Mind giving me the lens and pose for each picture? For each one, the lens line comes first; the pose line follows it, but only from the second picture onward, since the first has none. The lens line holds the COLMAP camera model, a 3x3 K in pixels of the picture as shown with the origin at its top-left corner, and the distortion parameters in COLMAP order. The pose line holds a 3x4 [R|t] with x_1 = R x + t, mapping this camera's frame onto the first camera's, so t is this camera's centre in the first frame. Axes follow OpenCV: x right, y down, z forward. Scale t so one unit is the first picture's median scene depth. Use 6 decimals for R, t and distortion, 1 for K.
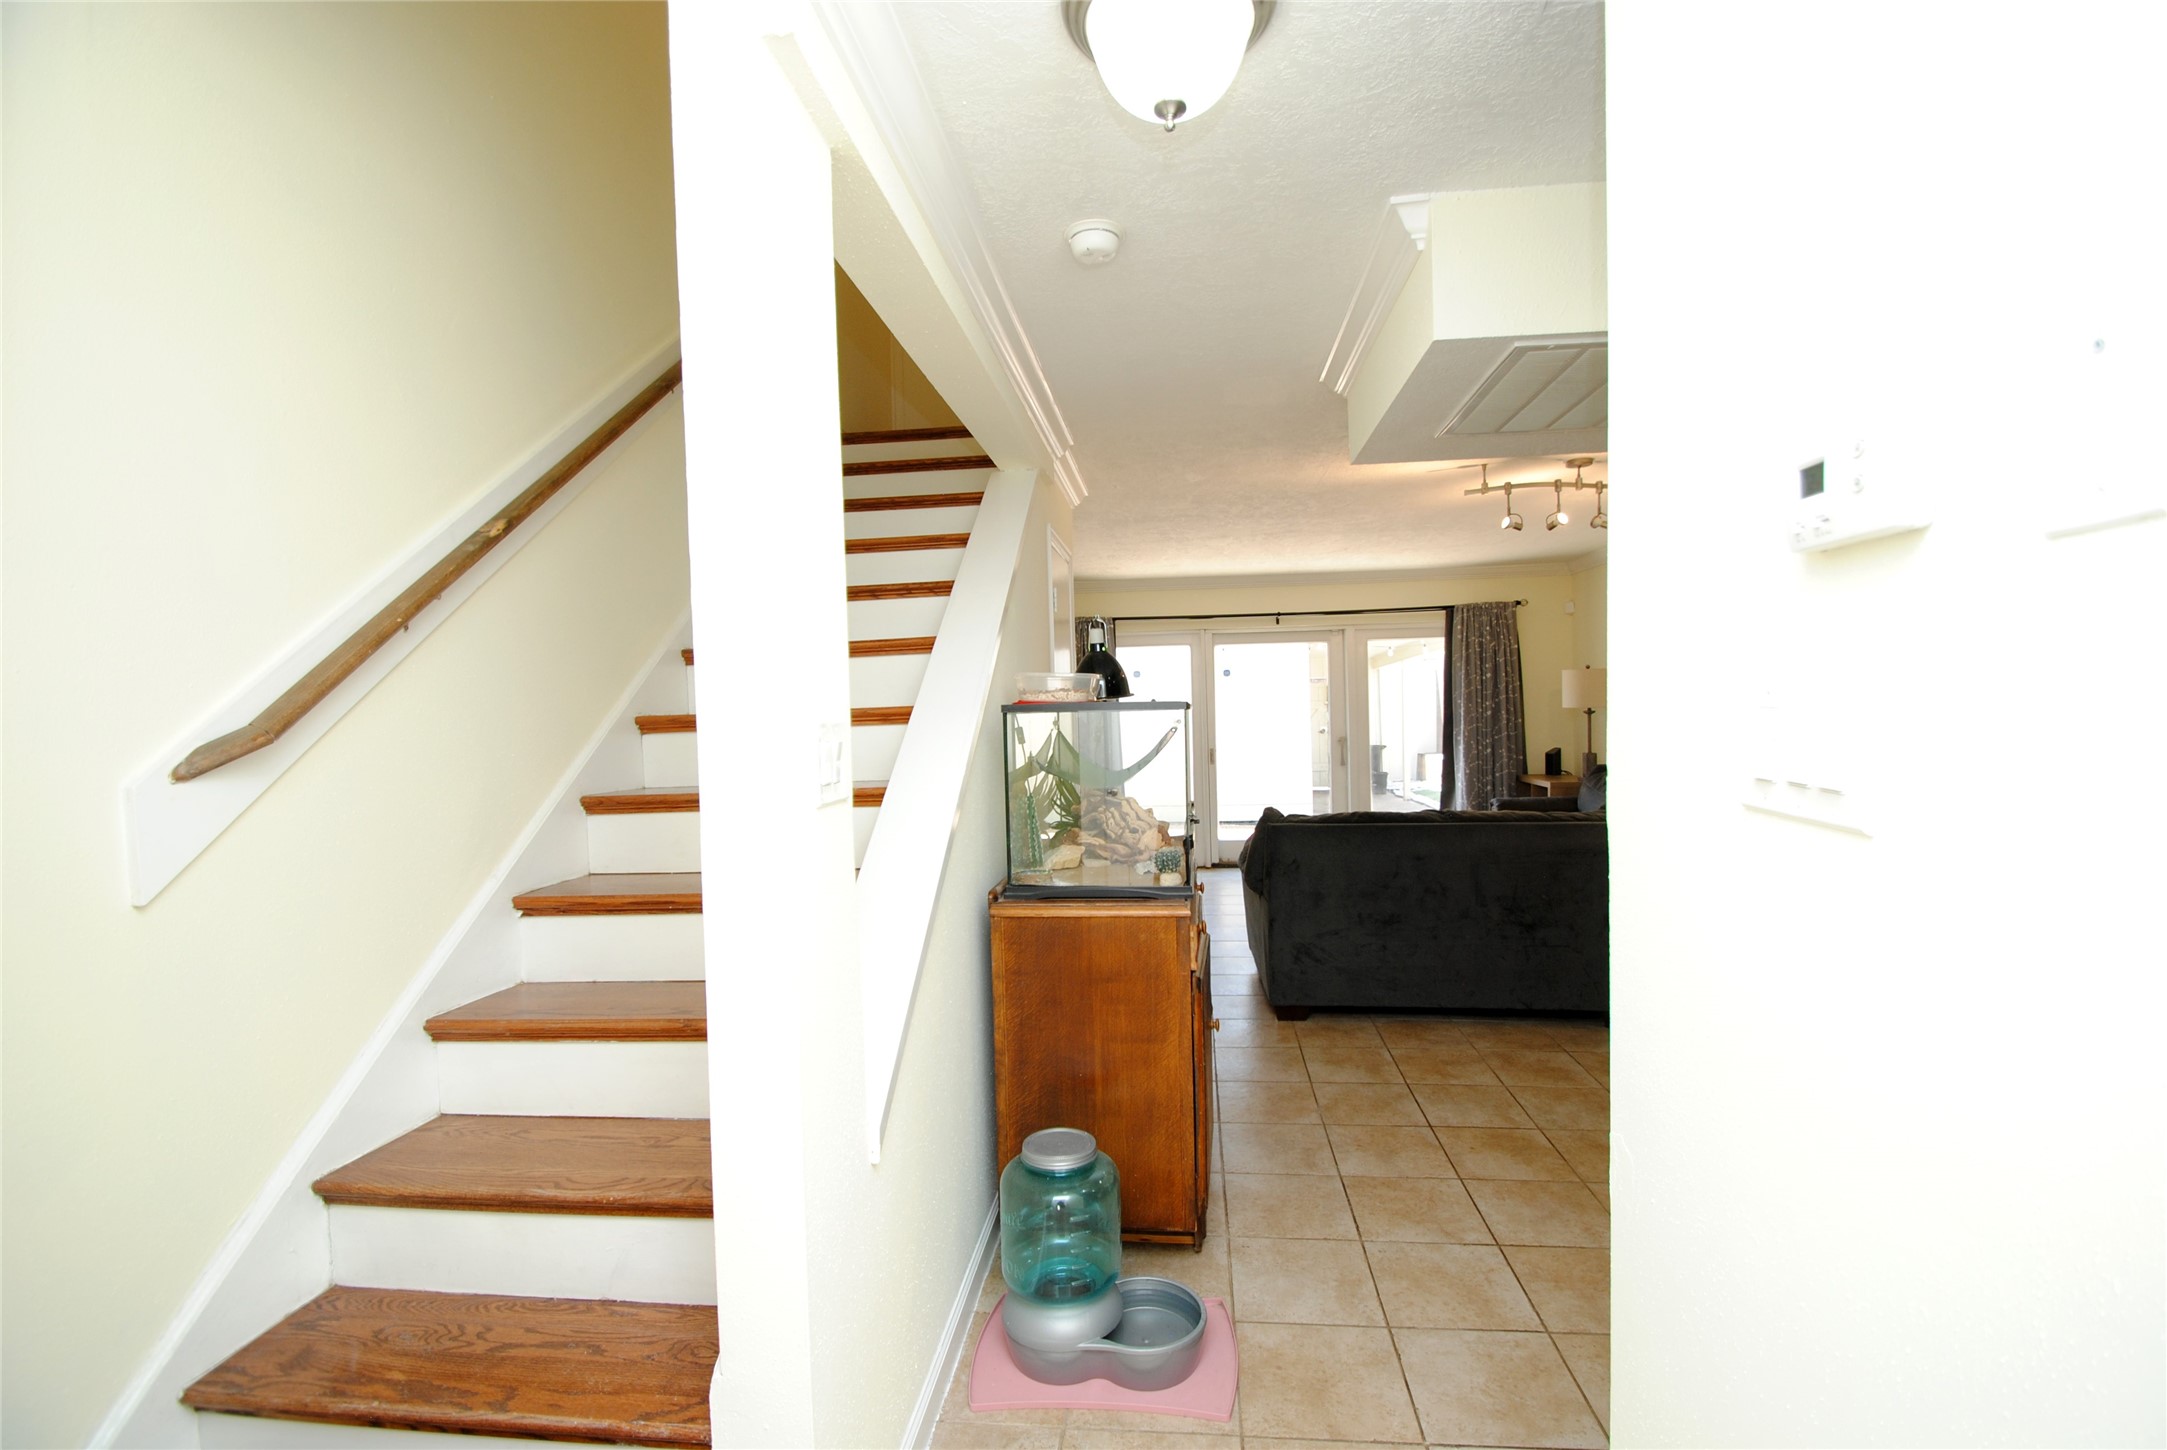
lens RADIAL K [[957.3, 0, 1095.3], [0, 957.3, 723.3], [0, 0, 1]] dist [0.001632, -0.006112]
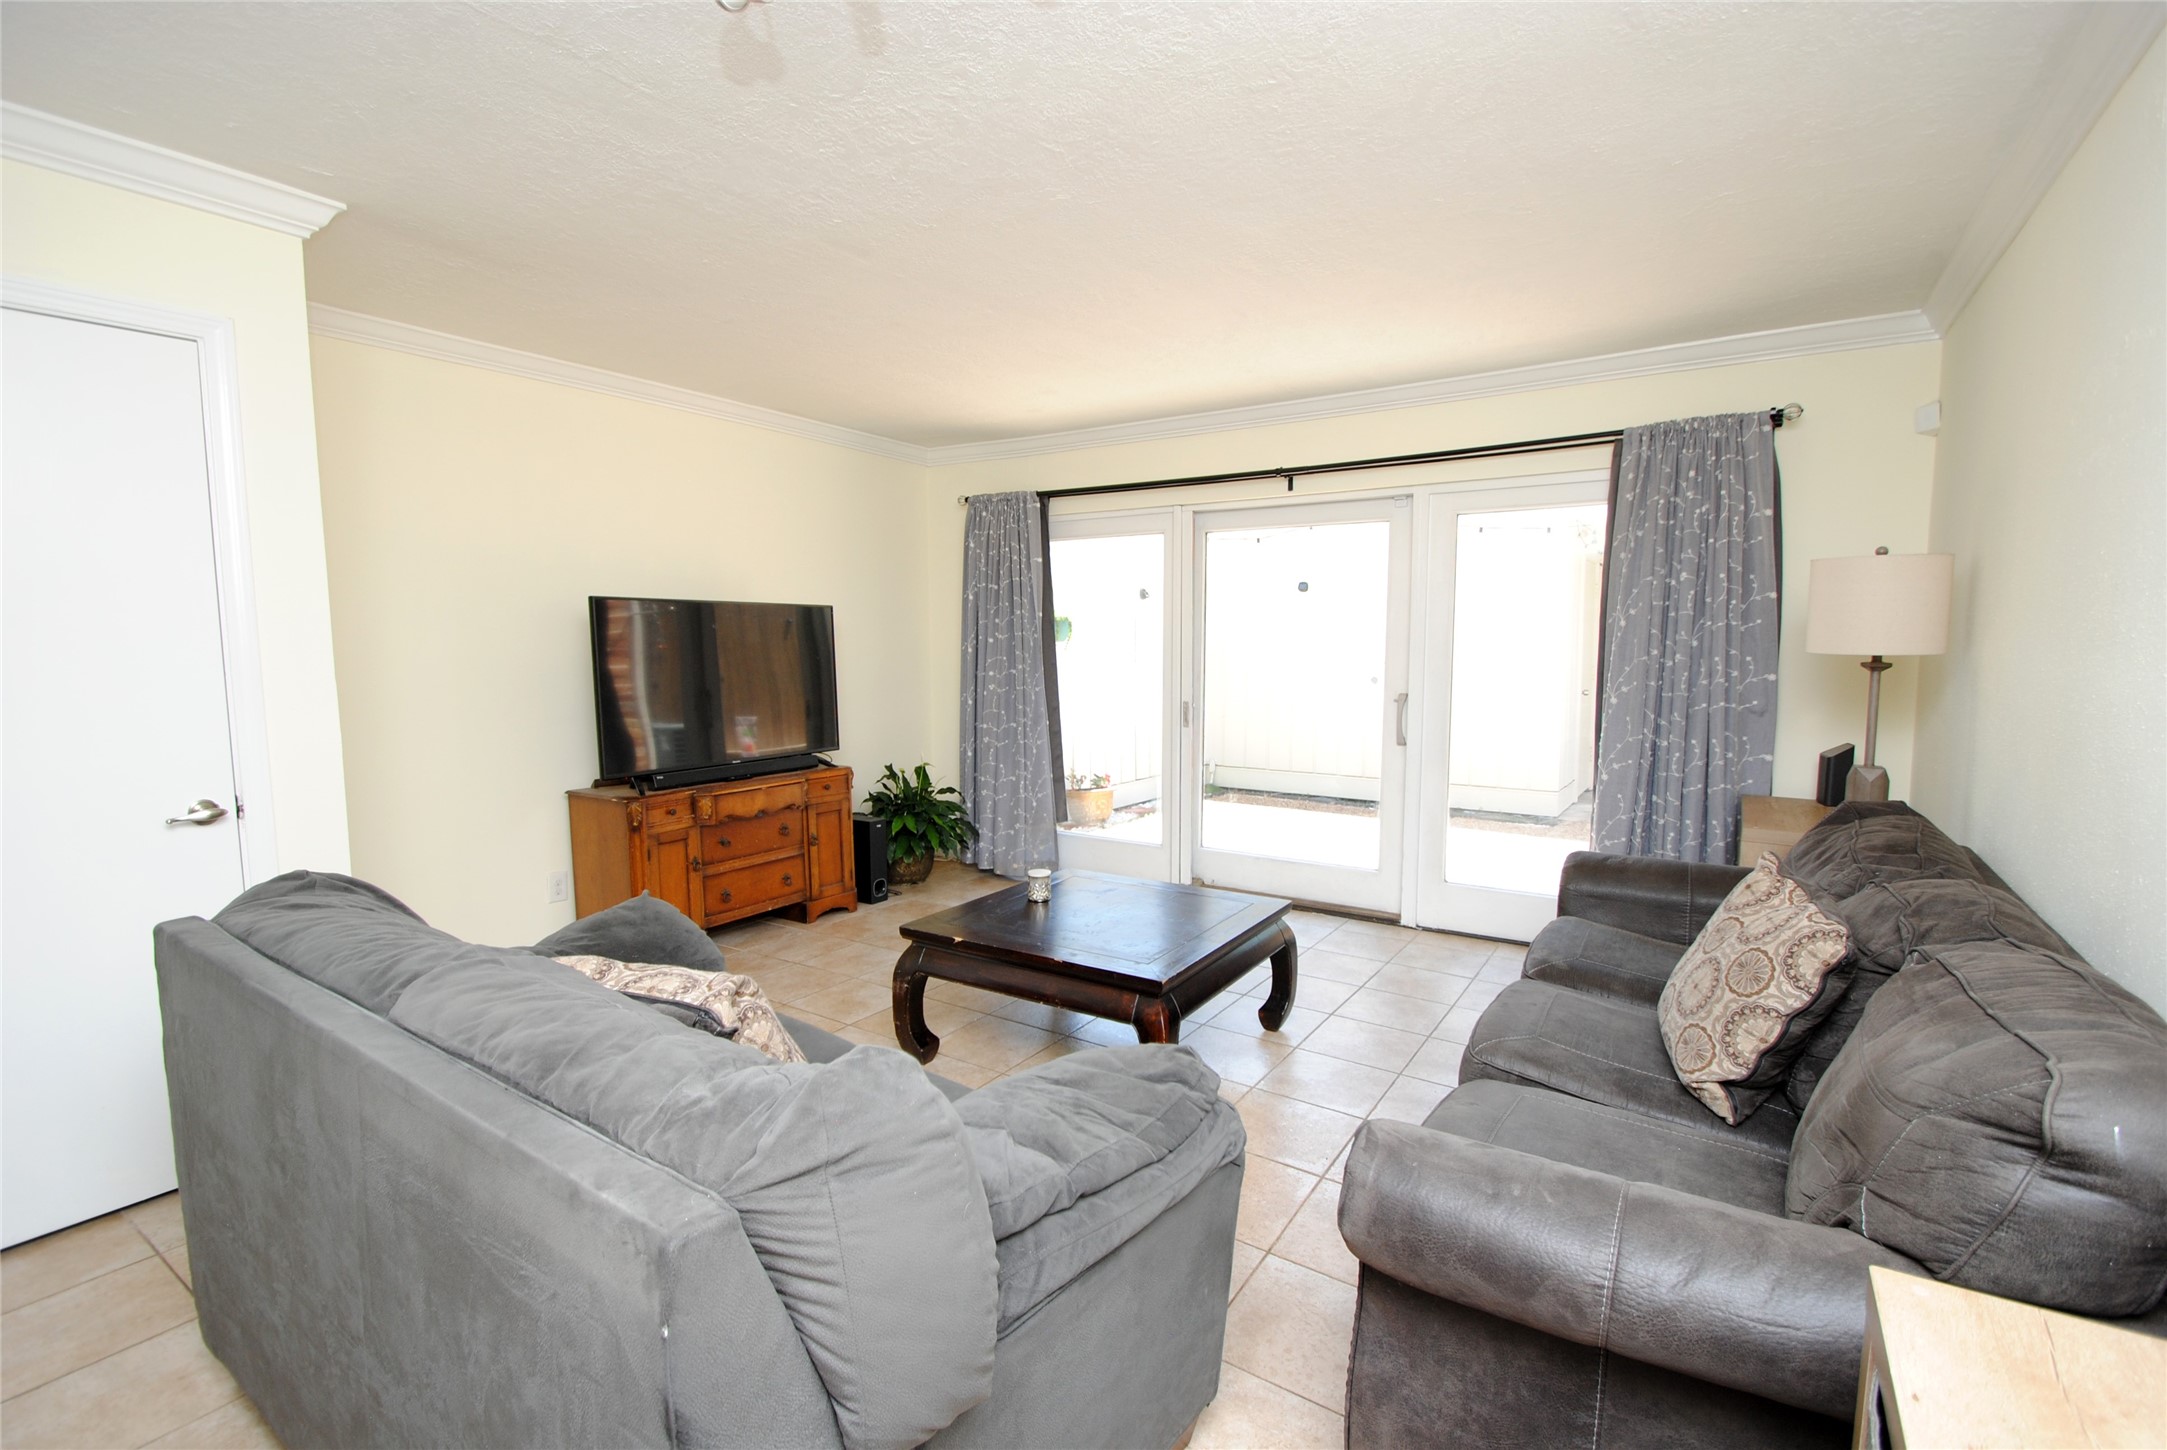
lens RADIAL K [[957.3, 0, 1097.8], [0, 957.3, 720.2], [0, 0, 1]] dist [0.001632, -0.006112]
pose [[0.882939, 0.061790, -0.465404, 1.057231], [-0.022605, 0.995747, 0.089316, -0.043683], [0.468943, -0.068340, 0.880580, 1.252878]]
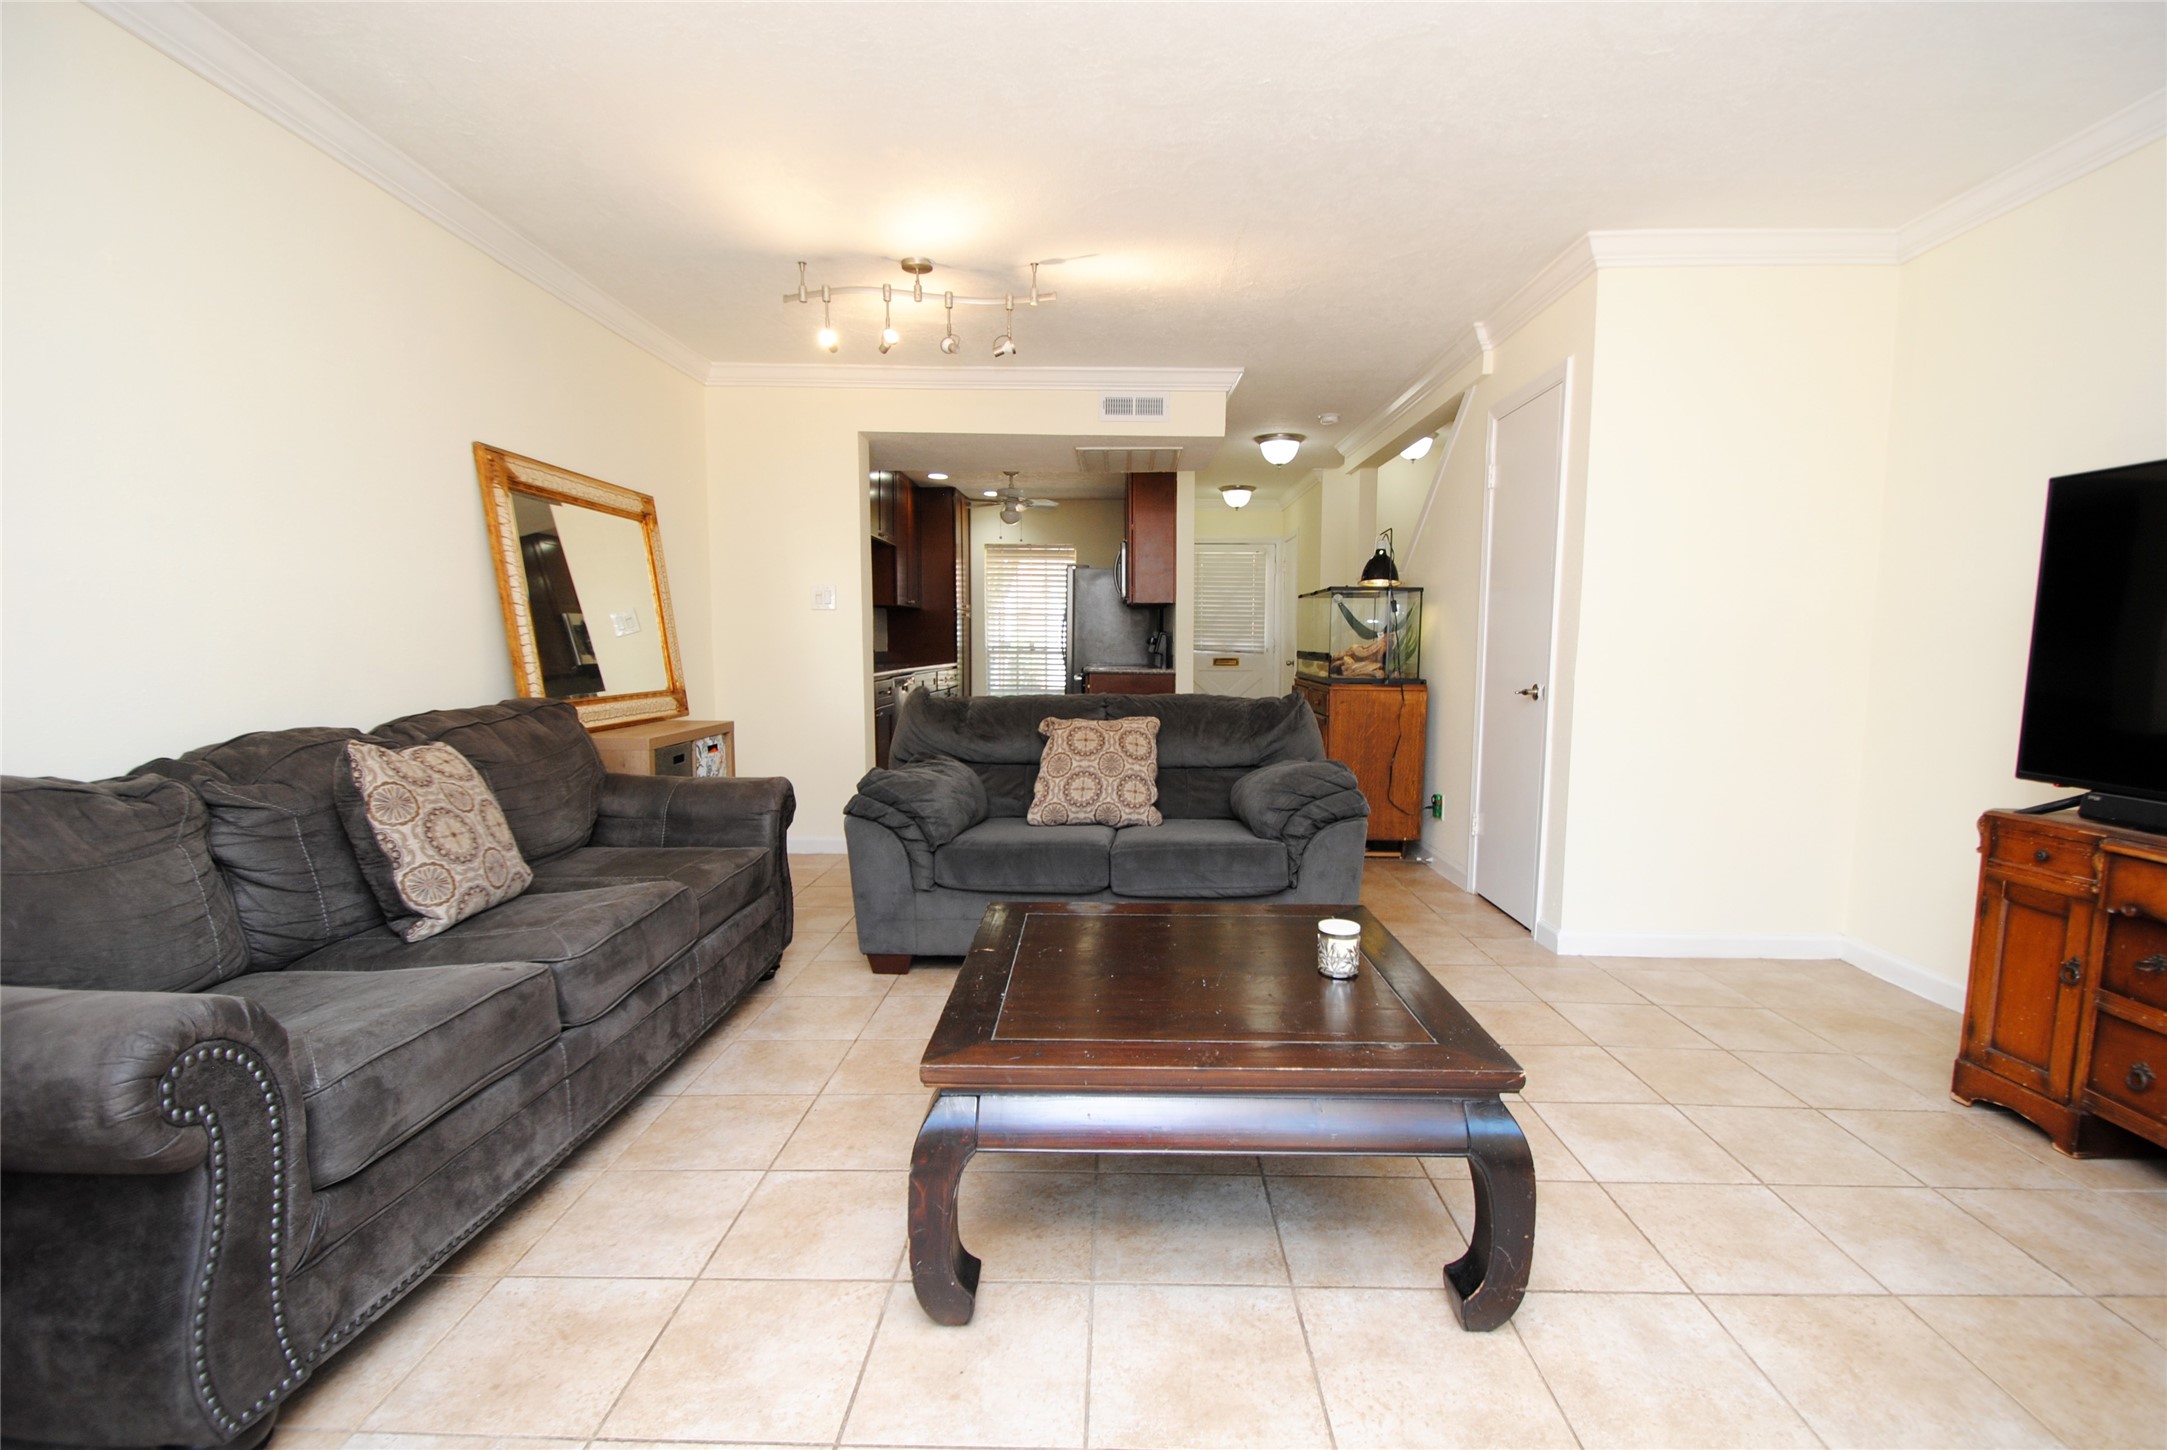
lens RADIAL K [[957.3, 0, 1106.0], [0, 957.3, 733.0], [0, 0, 1]] dist [0.001632, -0.006112]
pose [[-0.995530, 0.018661, -0.092588, 0.676191], [0.008617, 0.994144, 0.107716, 0.043158], [0.094056, 0.106437, -0.989861, 2.900851]]
